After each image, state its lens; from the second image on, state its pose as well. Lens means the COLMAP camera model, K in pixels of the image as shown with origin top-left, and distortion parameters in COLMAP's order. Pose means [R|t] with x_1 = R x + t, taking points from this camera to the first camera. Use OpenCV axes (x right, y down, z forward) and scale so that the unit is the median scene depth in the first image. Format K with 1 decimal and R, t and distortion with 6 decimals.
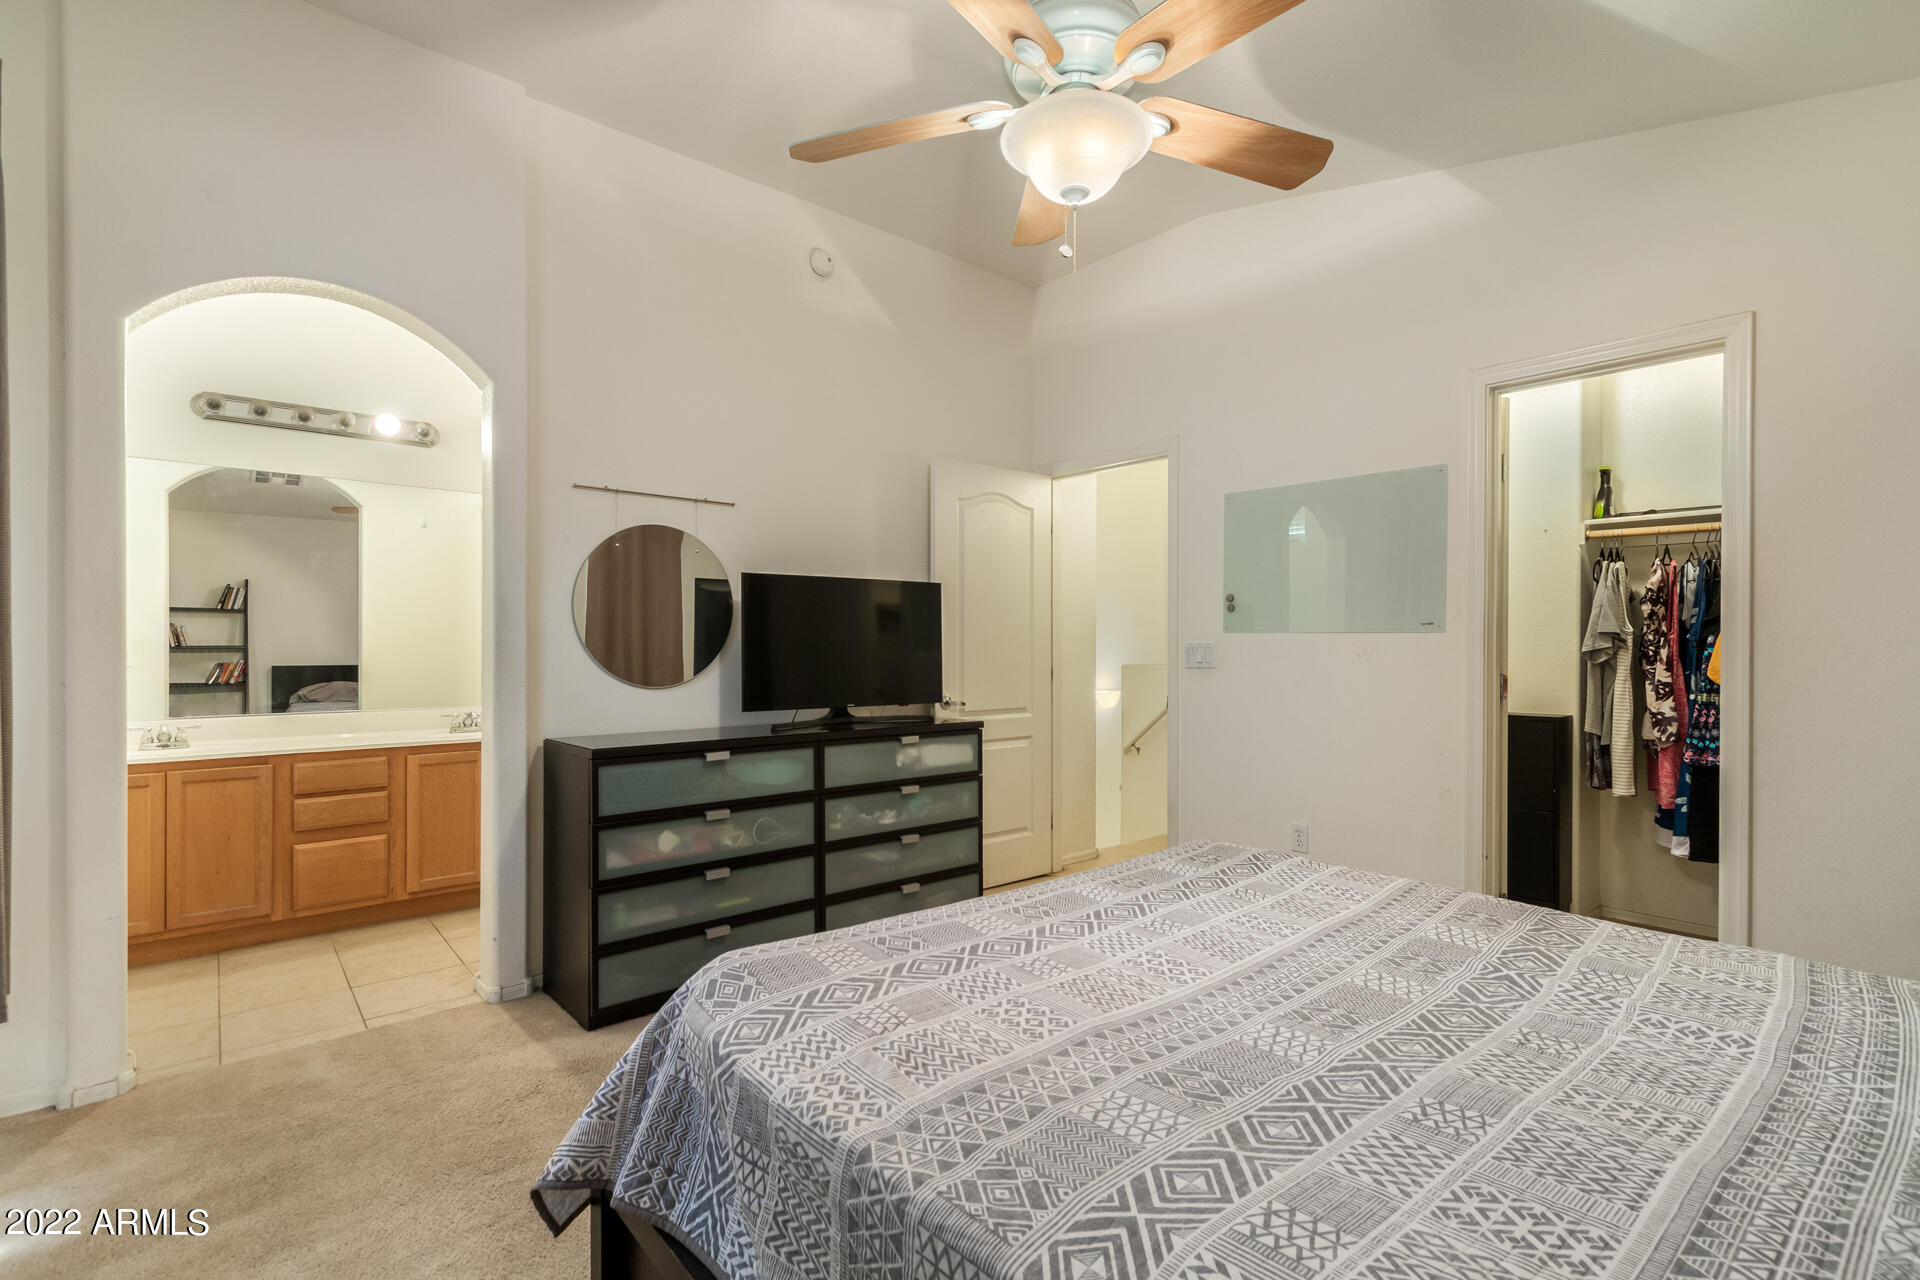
lens RADIAL K [[899.6, 0, 952.3], [0, 899.6, 633.3], [0, 0, 1]] dist [-0.003068, -0.000526]
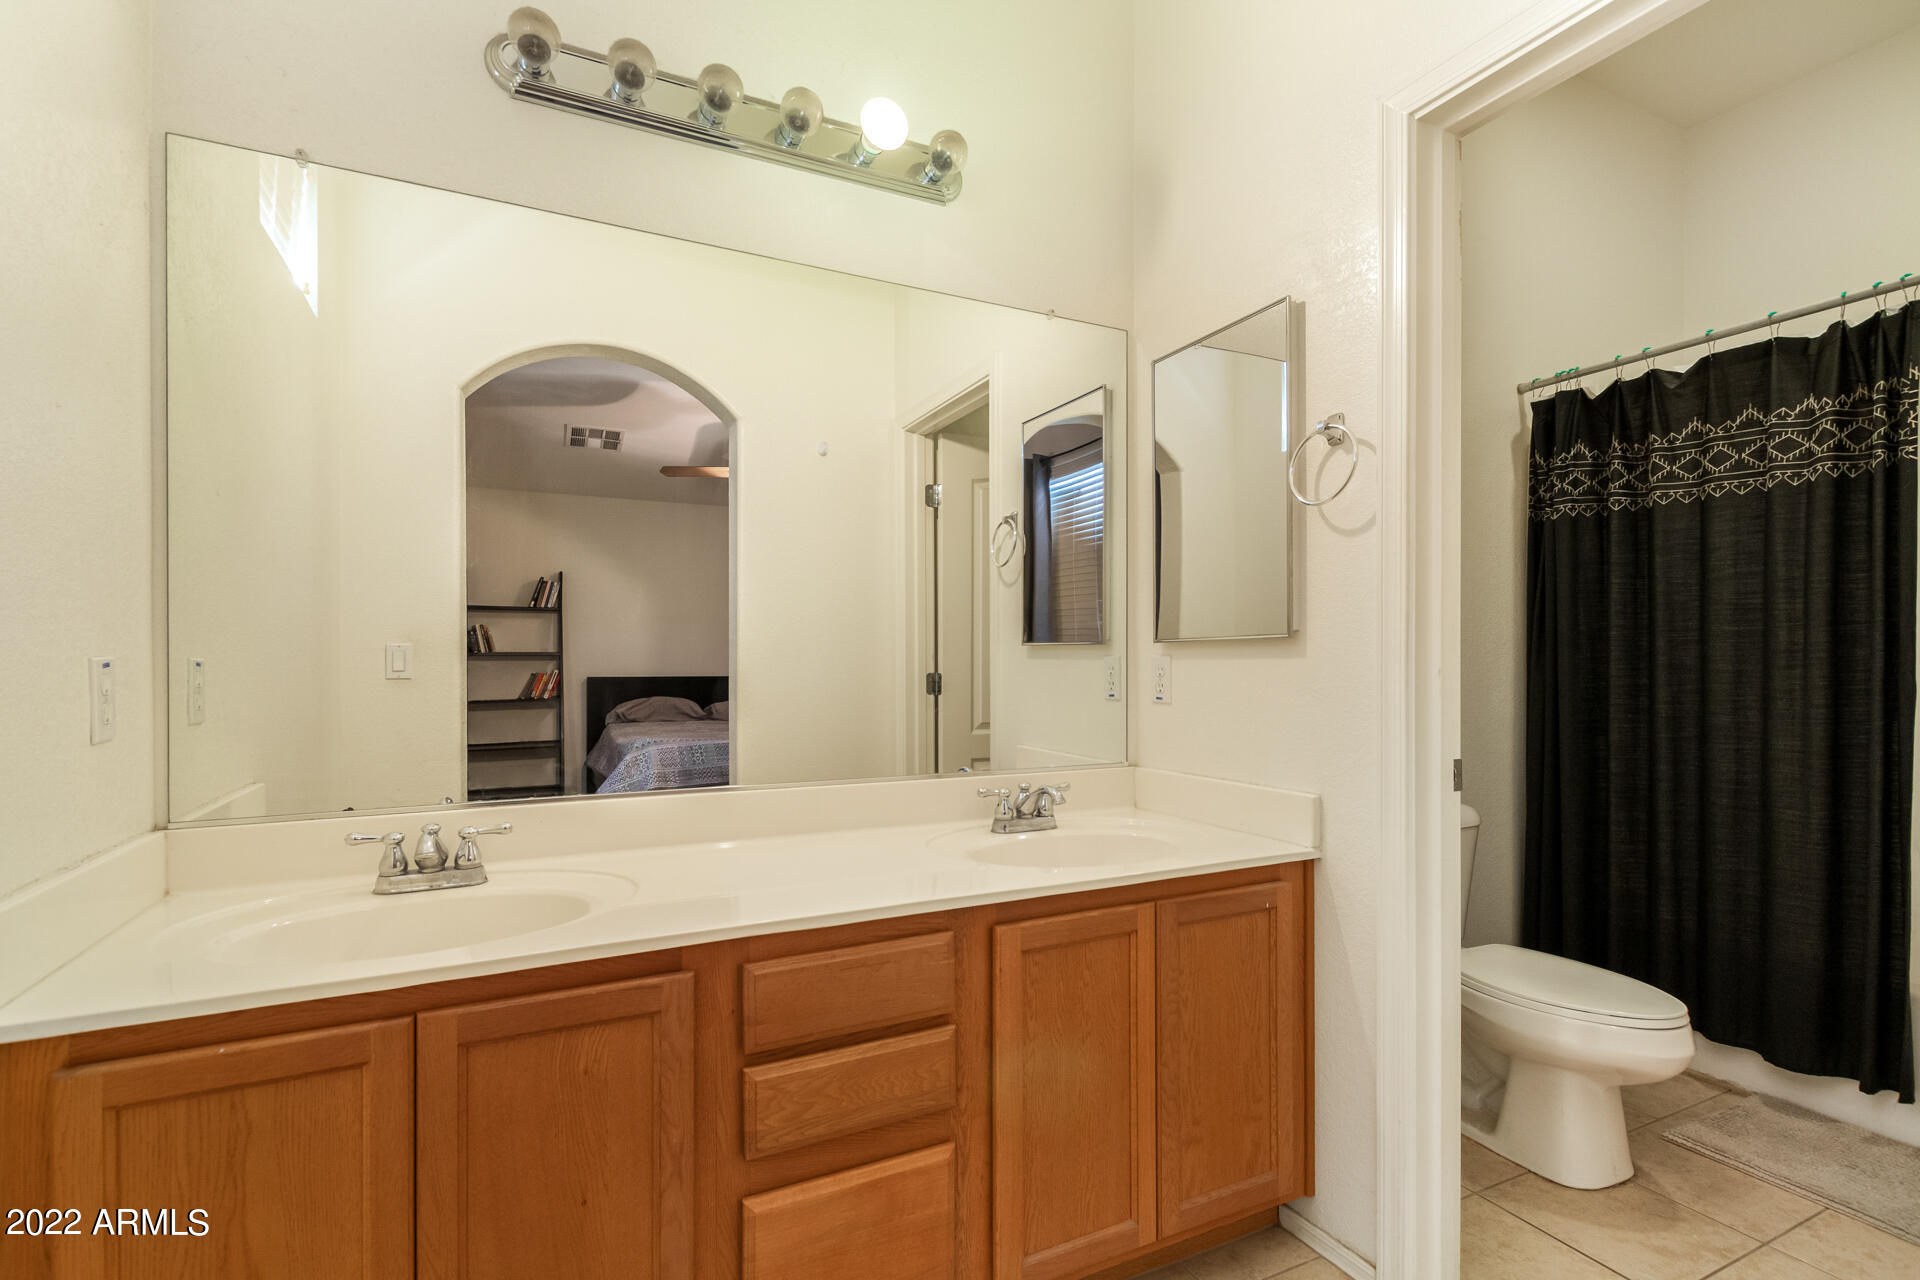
lens RADIAL K [[899.6, 0, 968.3], [0, 899.6, 653.0], [0, 0, 1]] dist [-0.003068, -0.000526]
pose [[0.974001, -0.000947, -0.226543, -0.353426], [0.002551, 0.999974, 0.006786, 0.014349], [0.226531, -0.007187, 0.973977, 0.423464]]
